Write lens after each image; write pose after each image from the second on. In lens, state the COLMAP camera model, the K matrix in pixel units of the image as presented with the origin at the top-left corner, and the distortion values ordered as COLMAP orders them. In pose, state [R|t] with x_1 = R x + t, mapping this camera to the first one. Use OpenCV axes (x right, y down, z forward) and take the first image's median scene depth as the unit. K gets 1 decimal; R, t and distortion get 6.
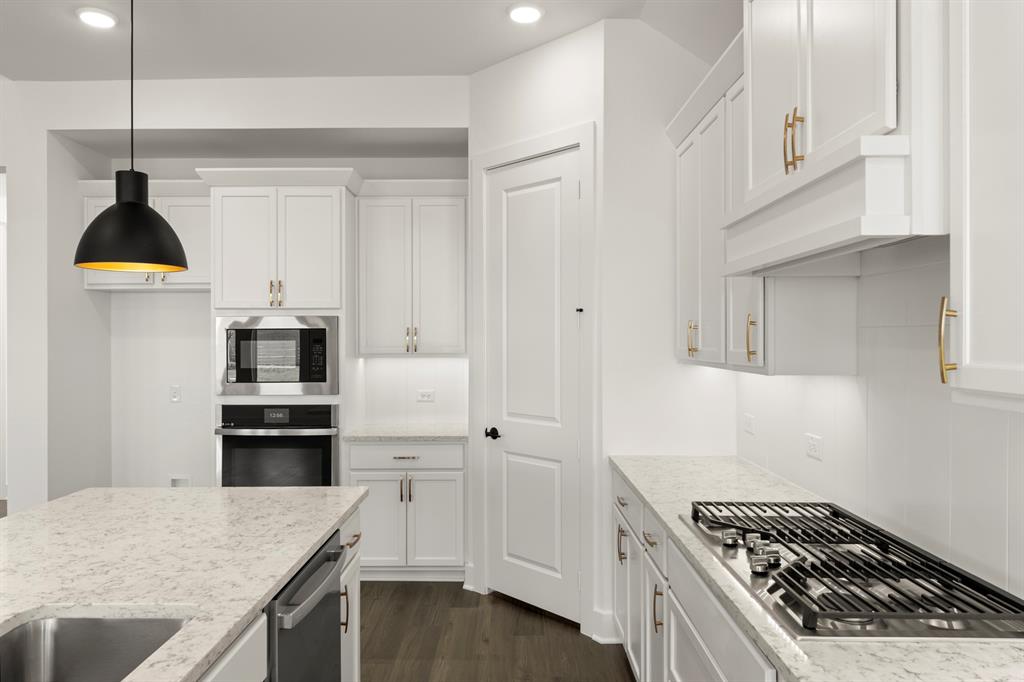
lens RADIAL K [[663.2, 0, 515.4], [0, 663.2, 337.8], [0, 0, 1]] dist [-0.002642, -0.002410]
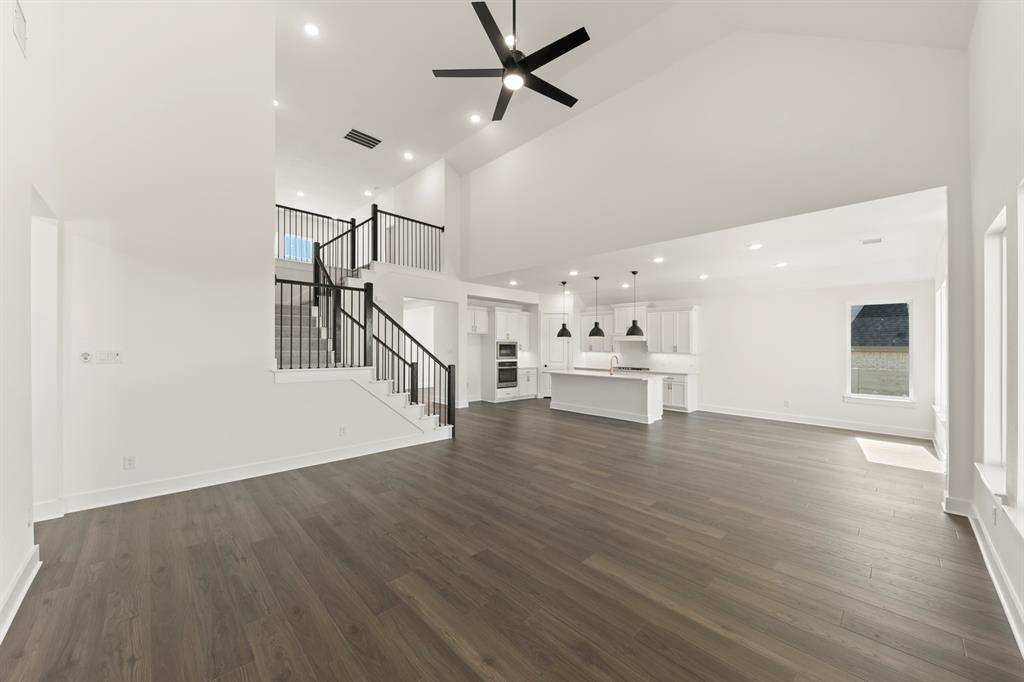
lens RADIAL K [[363.1, 0, 514.4], [0, 363.1, 339.2], [0, 0, 1]] dist [-0.003469, -0.000382]
pose [[0.720766, 0.021753, 0.692837, -2.038022], [-0.009719, 0.999726, -0.021277, 0.002342], [-0.693110, 0.008602, 0.720780, -0.803683]]
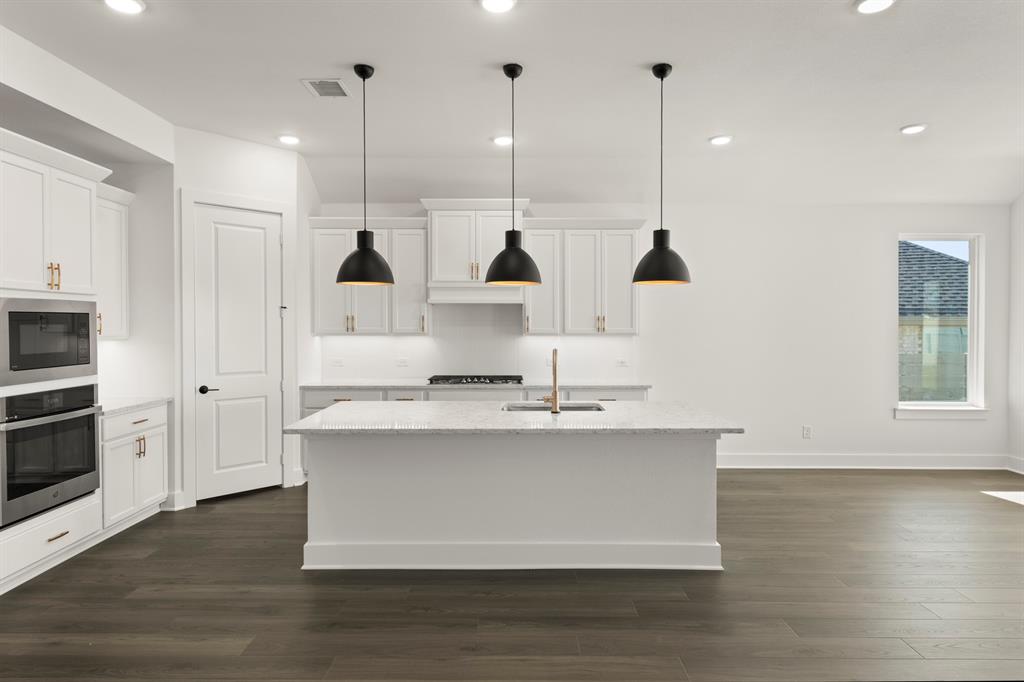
lens RADIAL K [[592.3, 0, 503.7], [0, 592.3, 334.9], [0, 0, 1]] dist [0.003882, -0.006042]
pose [[-0.000071, -0.016518, 0.999864, -1.243035], [0.001830, 0.999862, 0.016518, 0.006507], [-0.999998, 0.001831, -0.000041, 0.335968]]
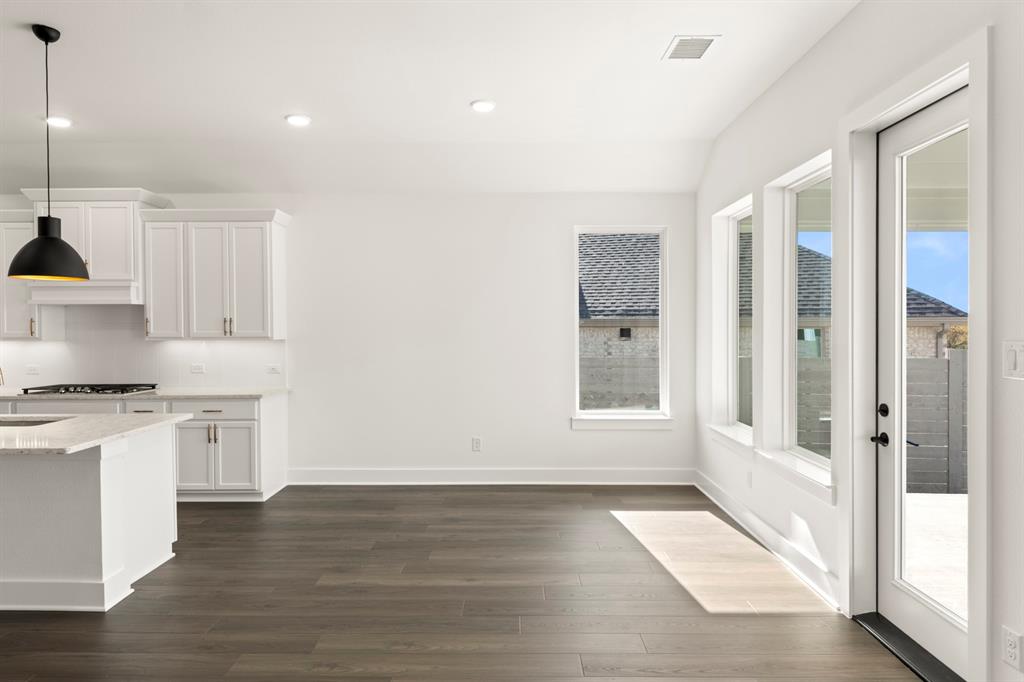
lens RADIAL K [[611.6, 0, 514.4], [0, 611.6, 337.3], [0, 0, 1]] dist [0.008474, -0.000831]
pose [[-0.003648, -0.015054, 0.999880, -1.153012], [0.005948, 0.999869, 0.015076, 0.010727], [-0.999976, 0.006002, -0.003558, -0.514707]]
